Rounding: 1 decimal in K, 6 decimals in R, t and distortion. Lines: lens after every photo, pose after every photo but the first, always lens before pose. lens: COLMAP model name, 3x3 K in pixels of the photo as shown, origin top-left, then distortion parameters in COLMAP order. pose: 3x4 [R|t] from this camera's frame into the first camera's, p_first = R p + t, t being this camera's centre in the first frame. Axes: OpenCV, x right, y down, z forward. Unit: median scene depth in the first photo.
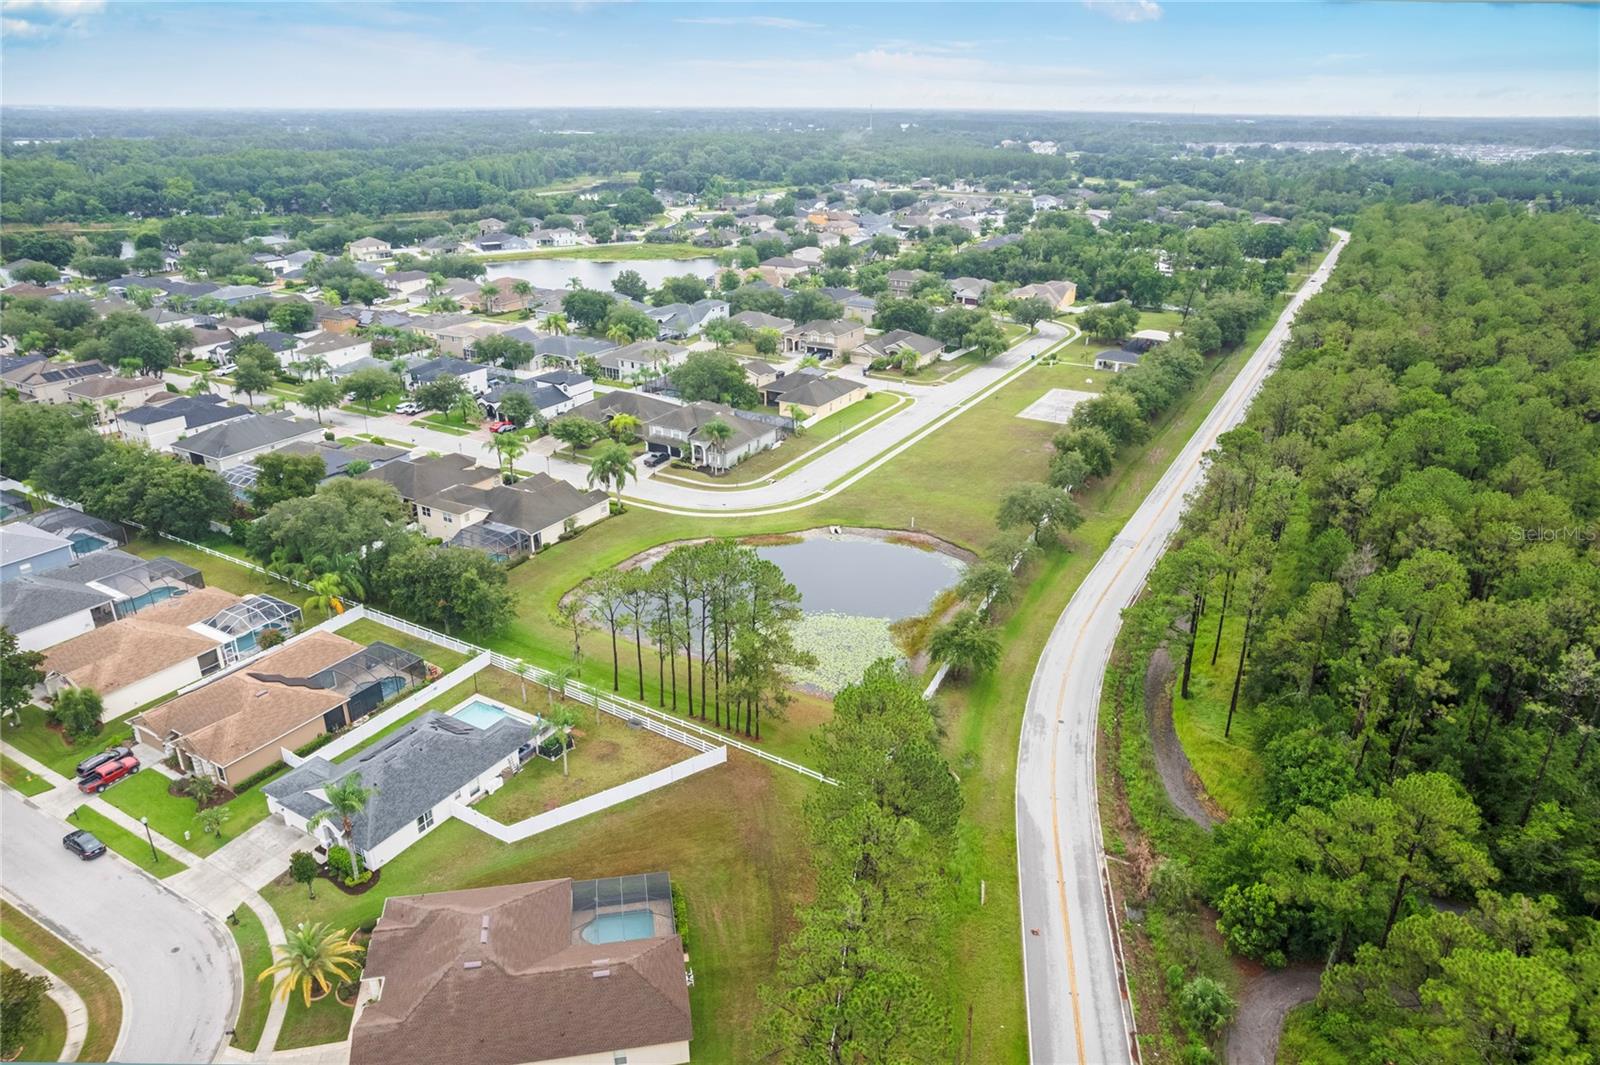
lens RADIAL K [[1024.9, 0, 796.9], [0, 1024.9, 558.7], [0, 0, 1]] dist [-0.047489, 0.047500]
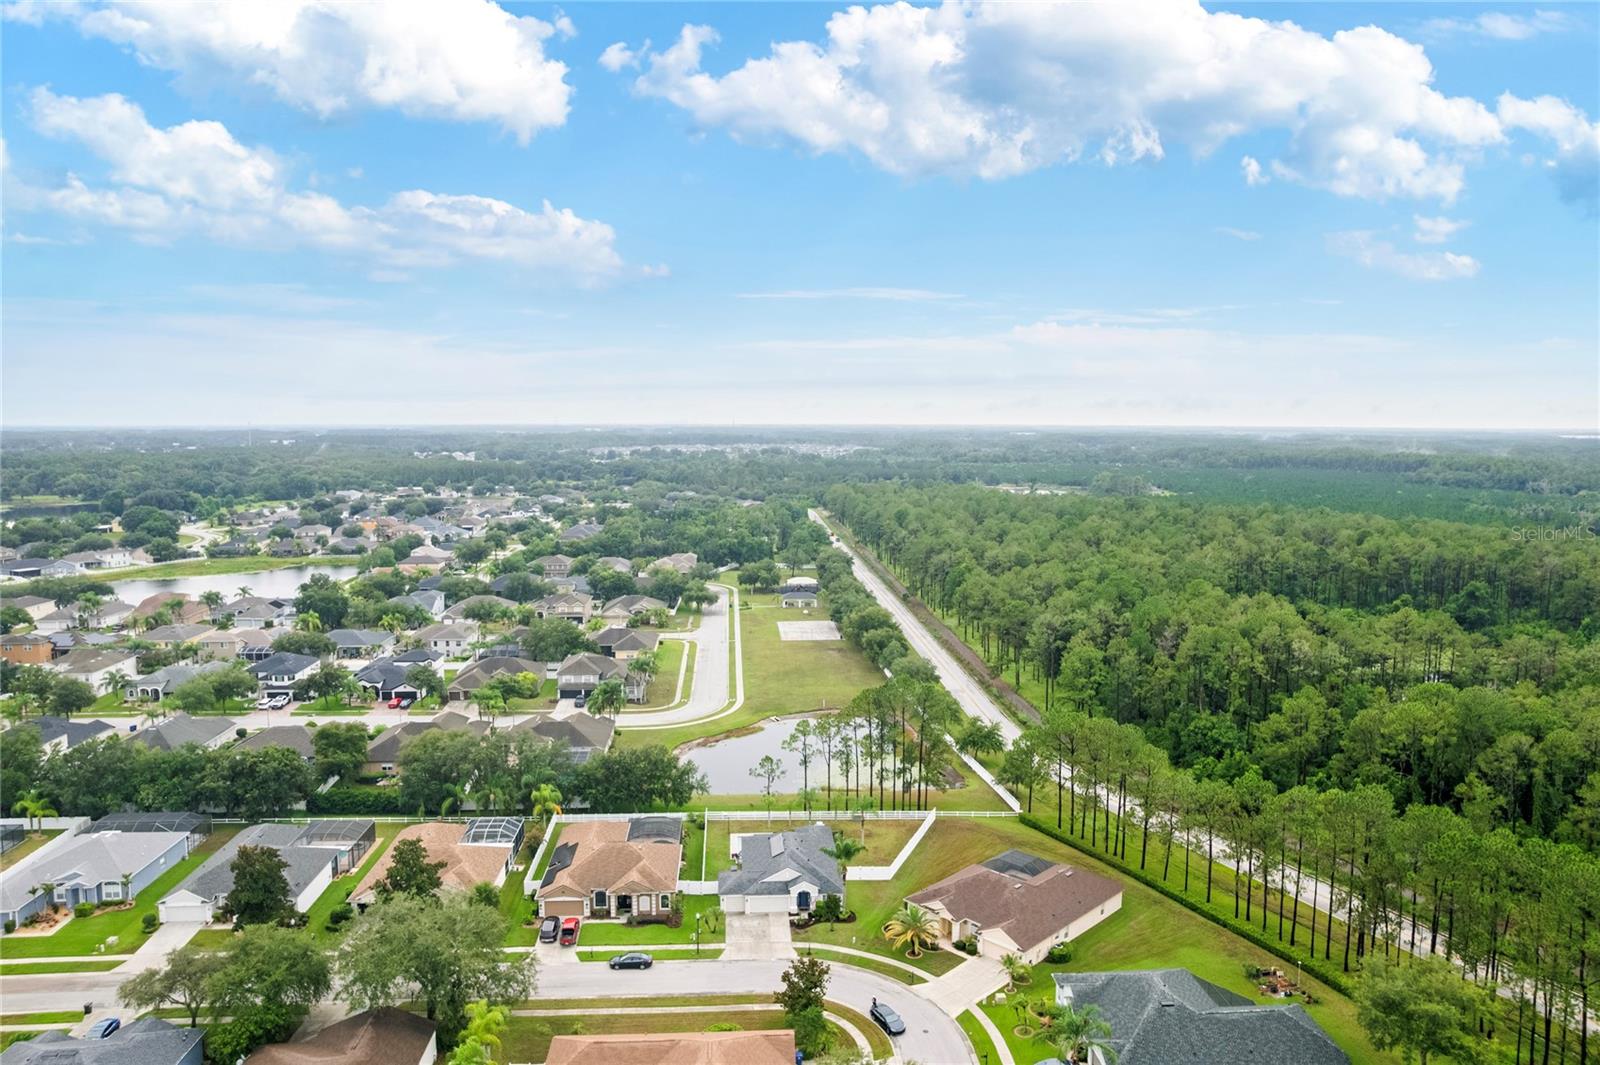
lens RADIAL K [[1053.3, 0, 800.0], [0, 1053.3, 532.5], [0, 0, 1]] dist [-0.027955, 0.001485]
pose [[0.827242, -0.067748, 0.557747, -1.116313], [0.235702, 0.942972, -0.235050, 0.120740], [-0.510015, 0.325905, 0.796034, -0.290050]]
